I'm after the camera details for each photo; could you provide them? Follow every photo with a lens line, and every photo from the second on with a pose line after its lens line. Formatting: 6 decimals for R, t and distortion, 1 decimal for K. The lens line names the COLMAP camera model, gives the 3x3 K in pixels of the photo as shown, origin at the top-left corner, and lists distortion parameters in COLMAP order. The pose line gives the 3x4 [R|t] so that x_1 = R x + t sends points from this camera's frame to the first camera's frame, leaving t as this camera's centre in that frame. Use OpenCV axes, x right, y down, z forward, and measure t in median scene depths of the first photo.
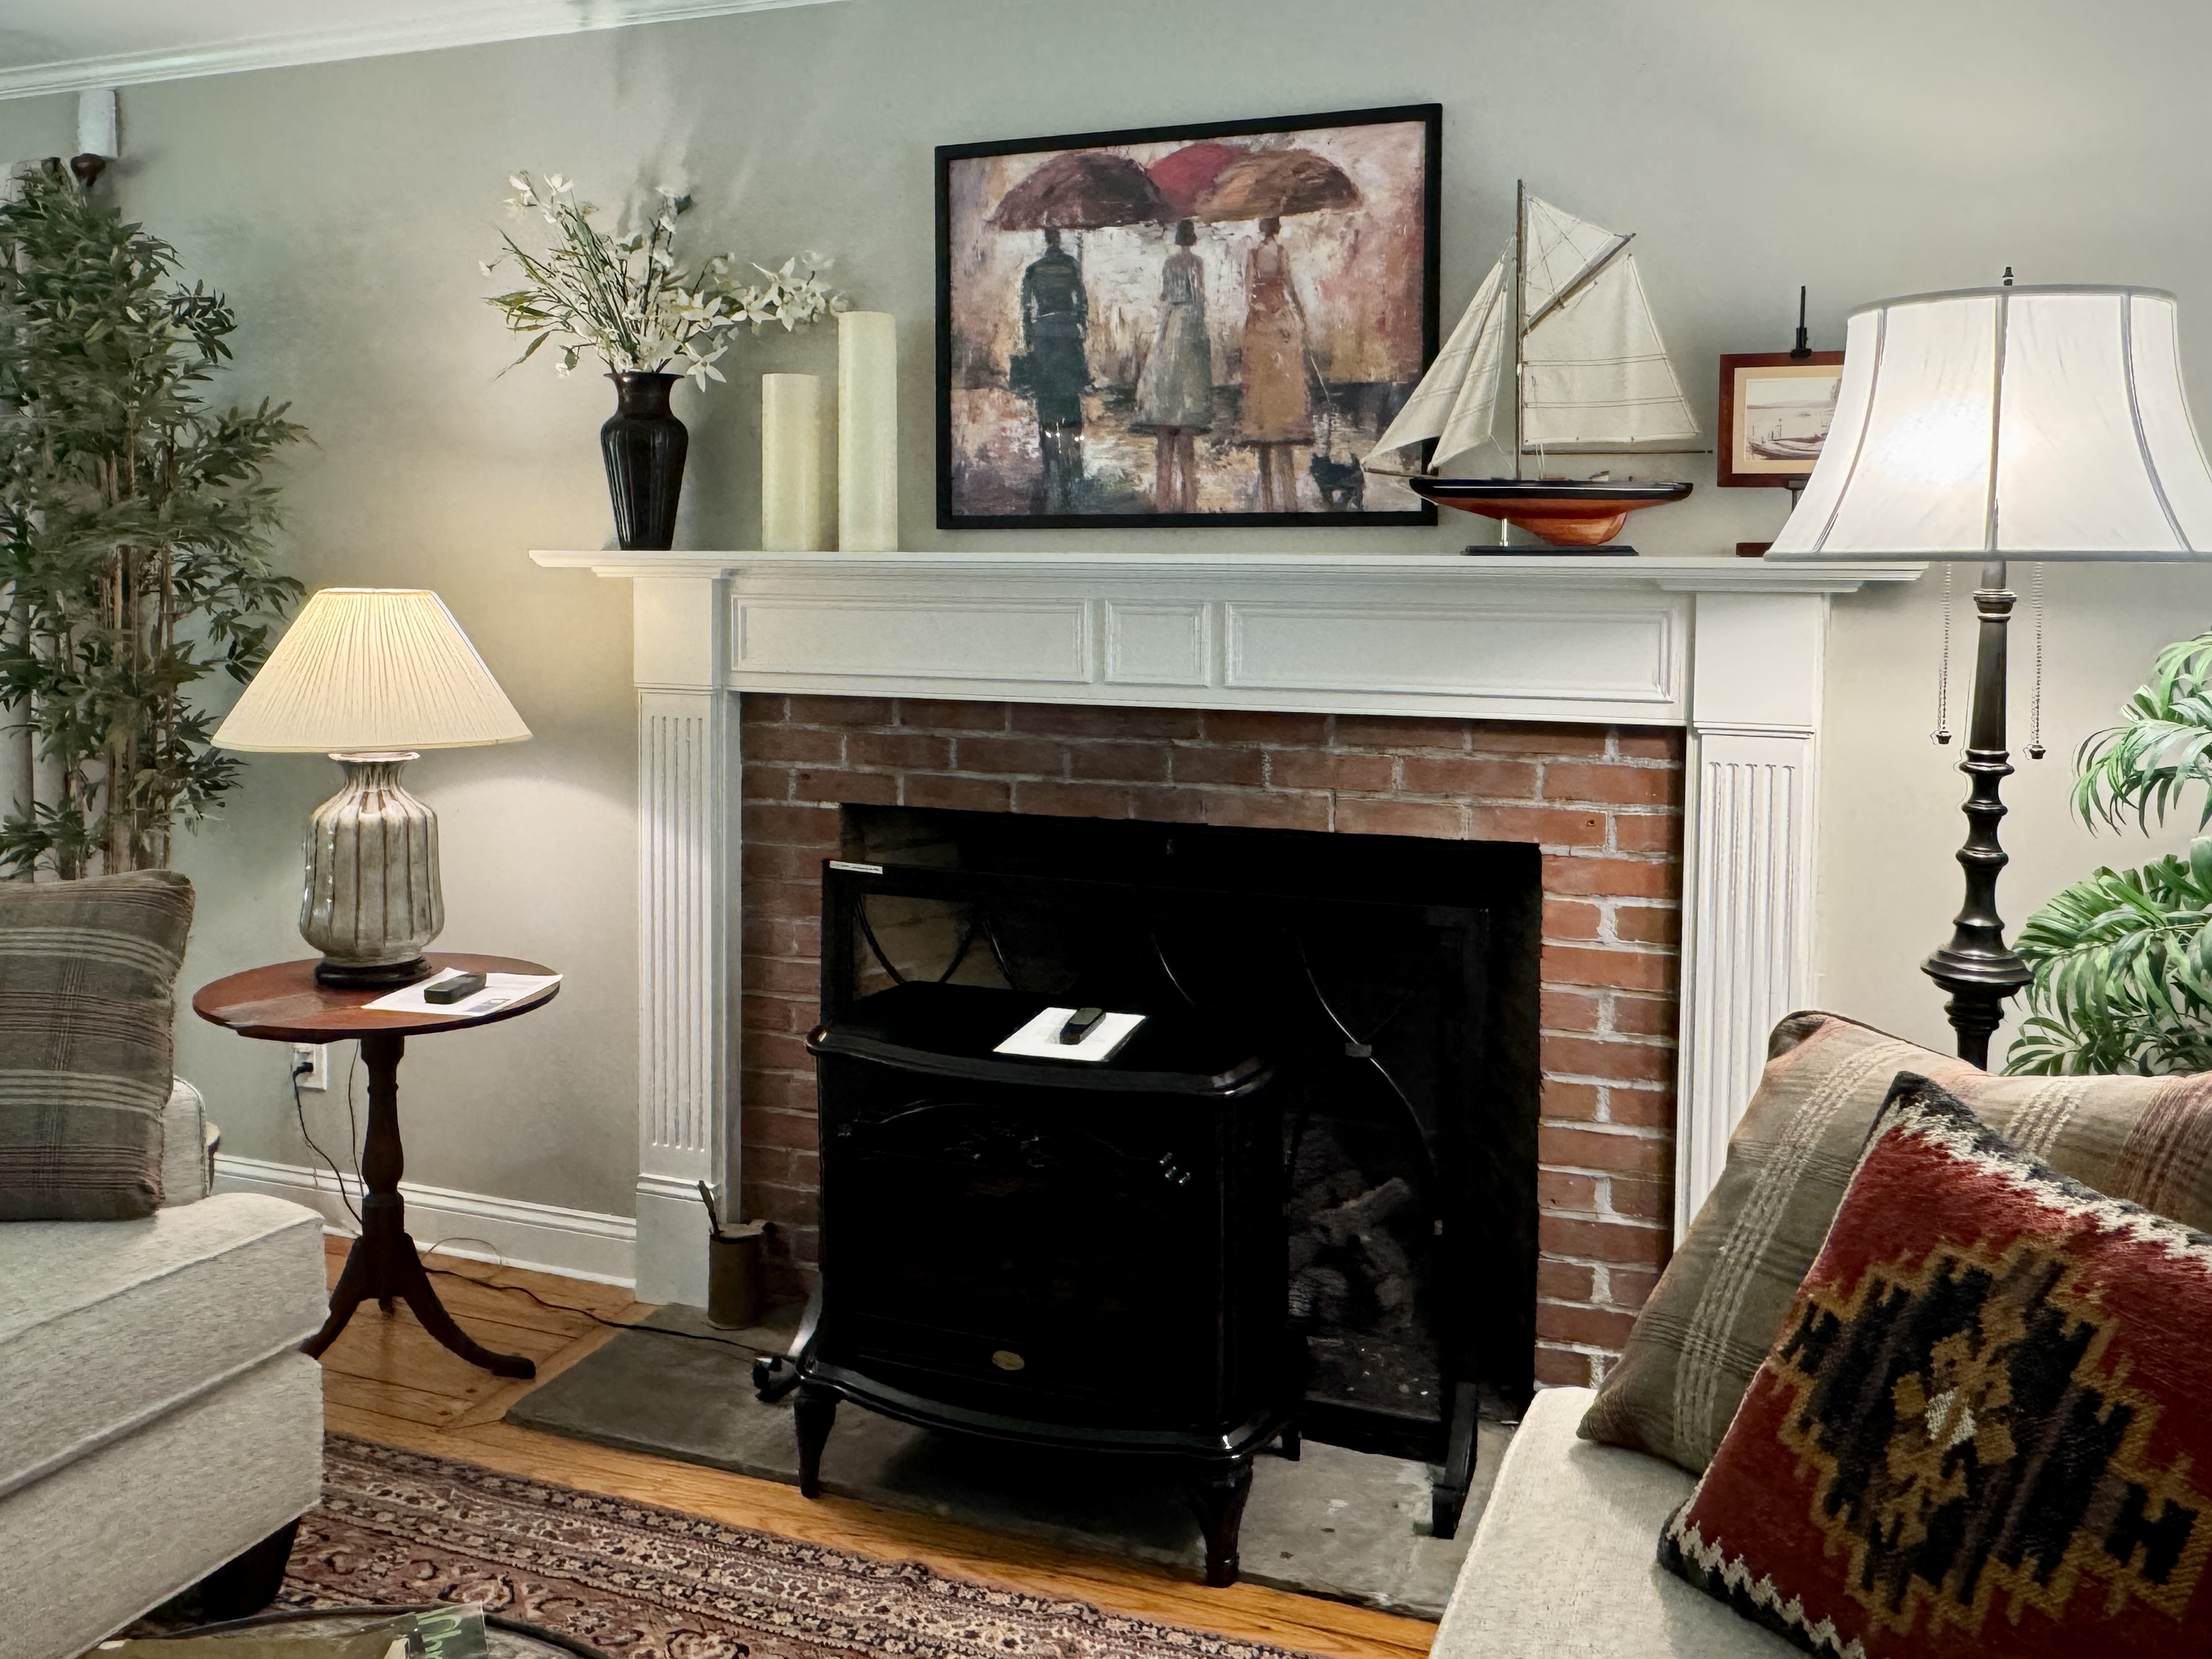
lens RADIAL K [[1852.0, 0, 1060.7], [0, 1852.0, 648.0], [0, 0, 1]] dist [-0.030804, 0.019961]
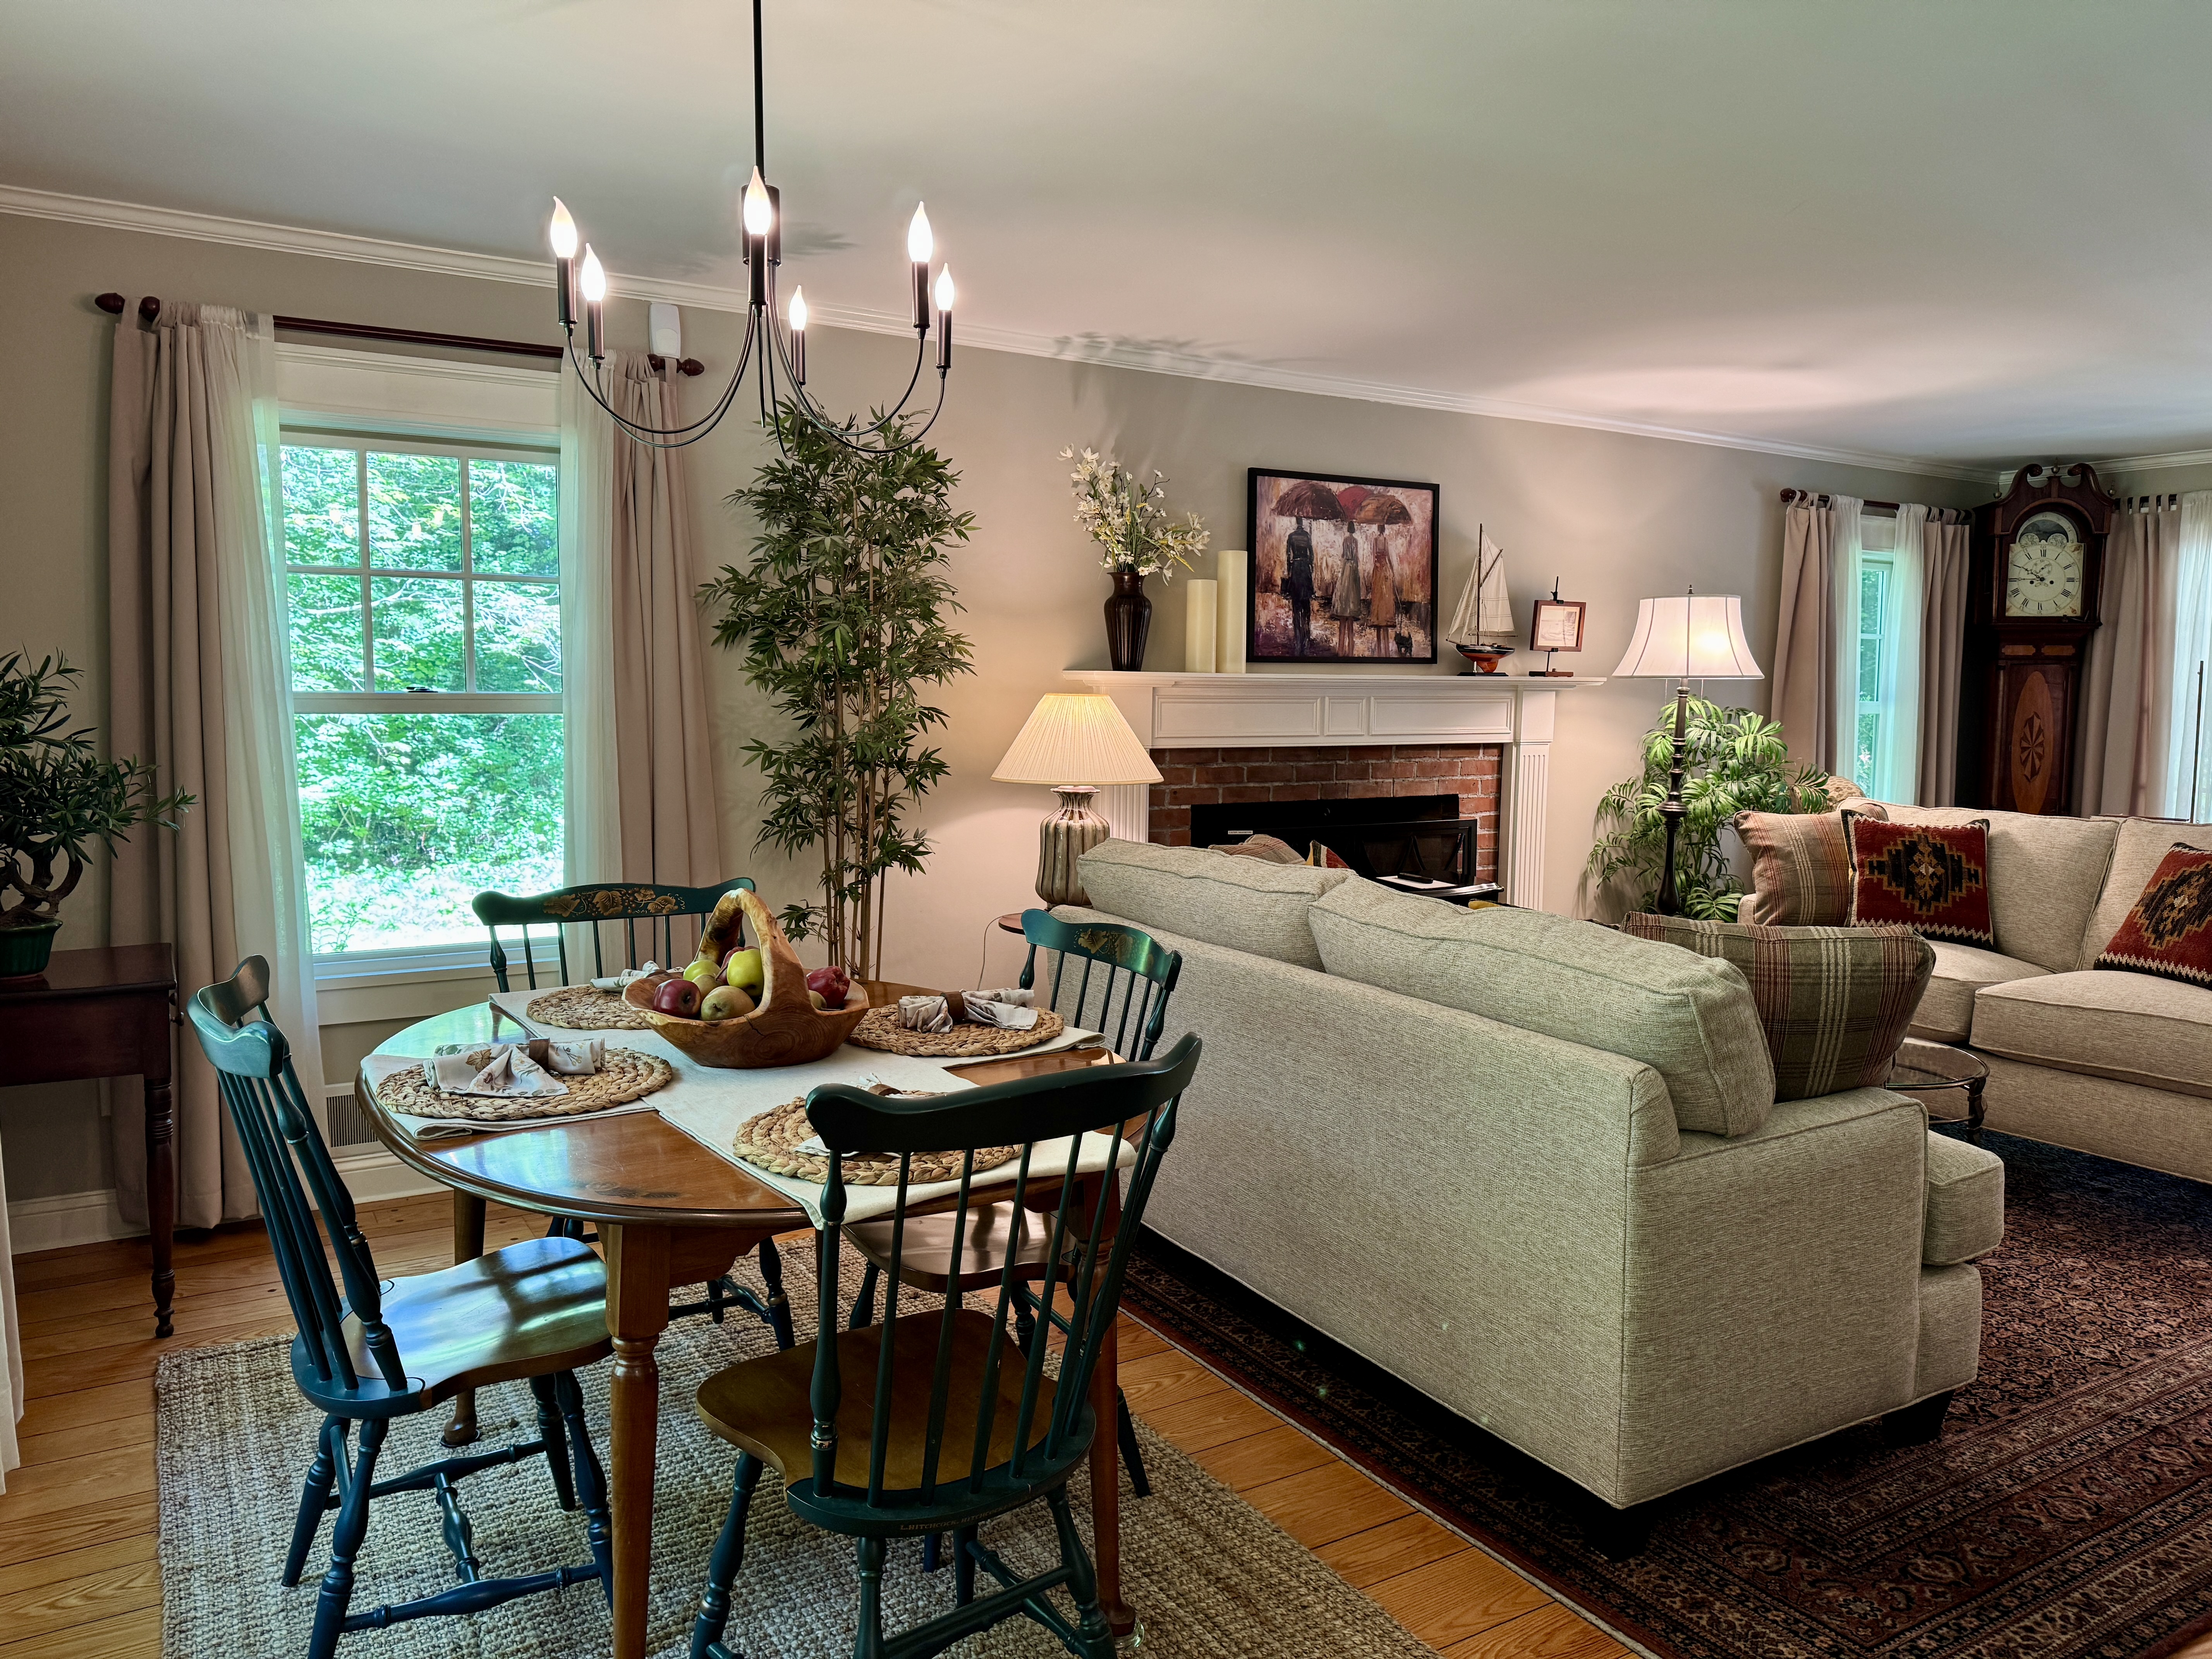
lens RADIAL K [[1530.4, 0, 1095.7], [0, 1530.4, 842.7], [0, 0, 1]] dist [0.047011, -0.063950]
pose [[0.614085, -0.079919, 0.785183, -1.555664], [0.033461, 0.996602, 0.075268, 0.000169], [-0.788530, -0.019948, 0.614672, 0.116770]]
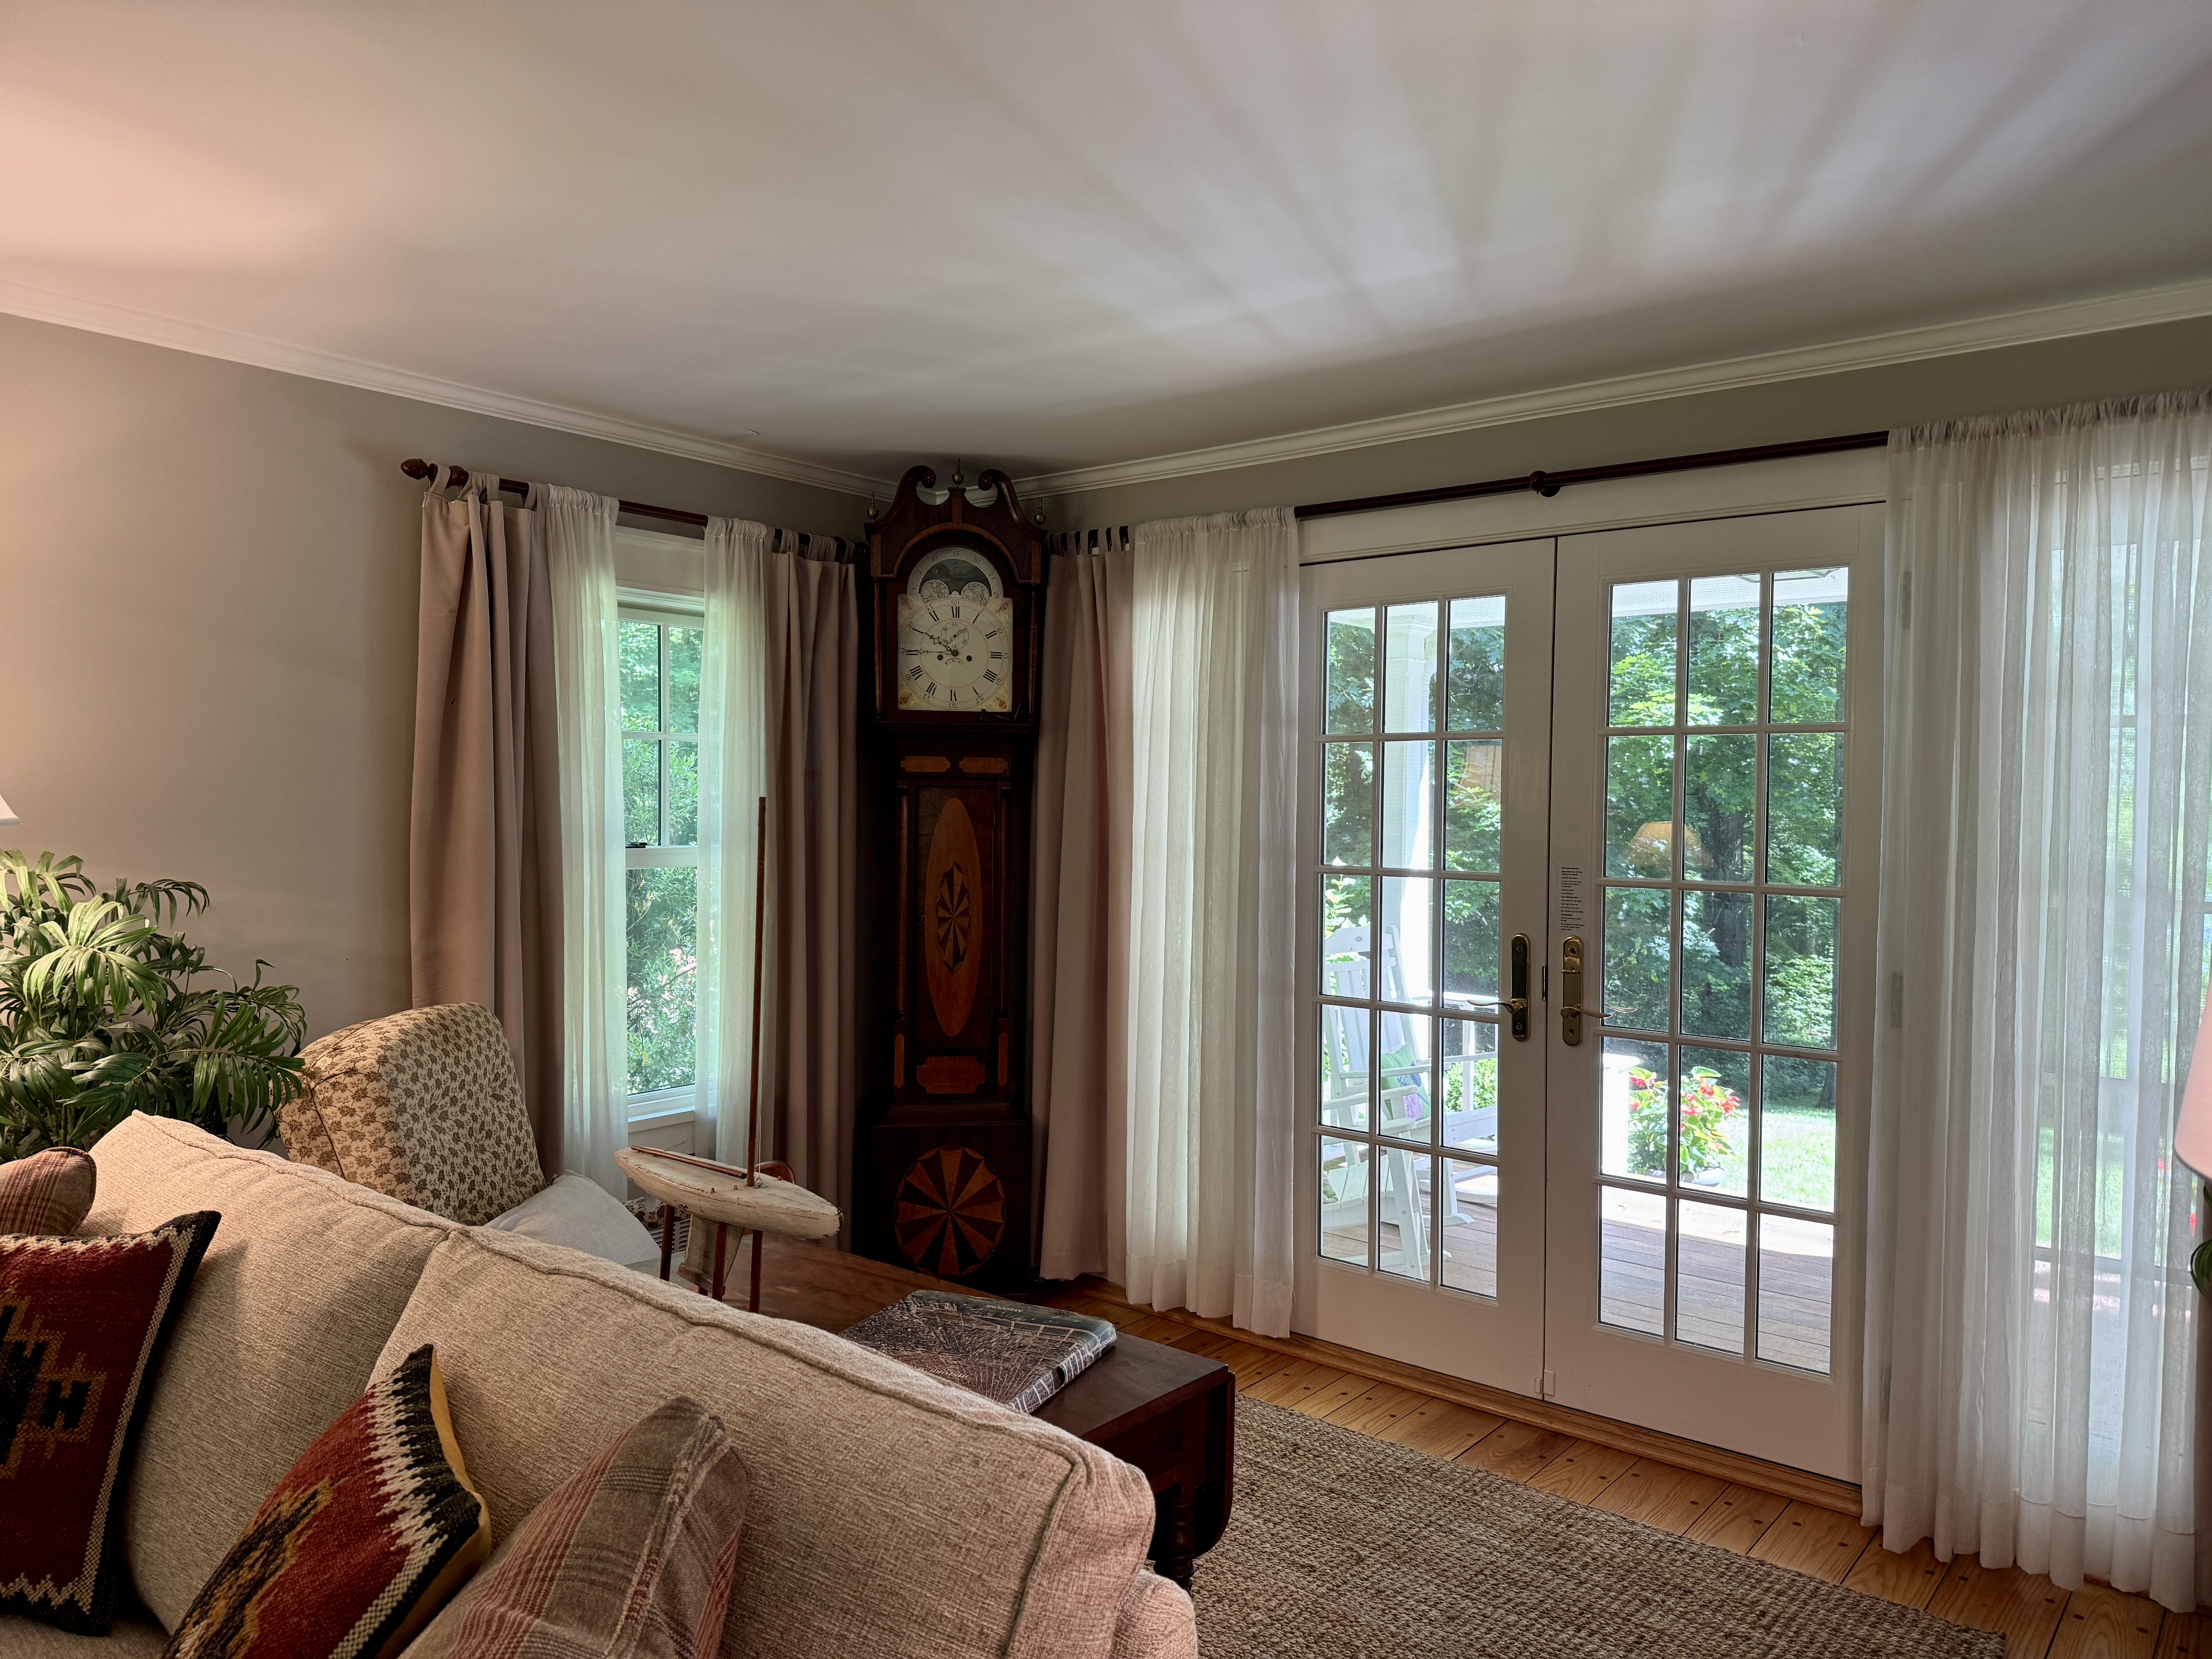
lens RADIAL K [[1530.4, 0, 1102.8], [0, 1530.4, 846.1], [0, 0, 1]] dist [0.047011, -0.063950]
pose [[0.310249, -0.033167, 0.950077, -0.177848], [0.031858, 0.999193, 0.024478, -0.019680], [-0.950121, 0.022673, 0.311055, -0.153043]]
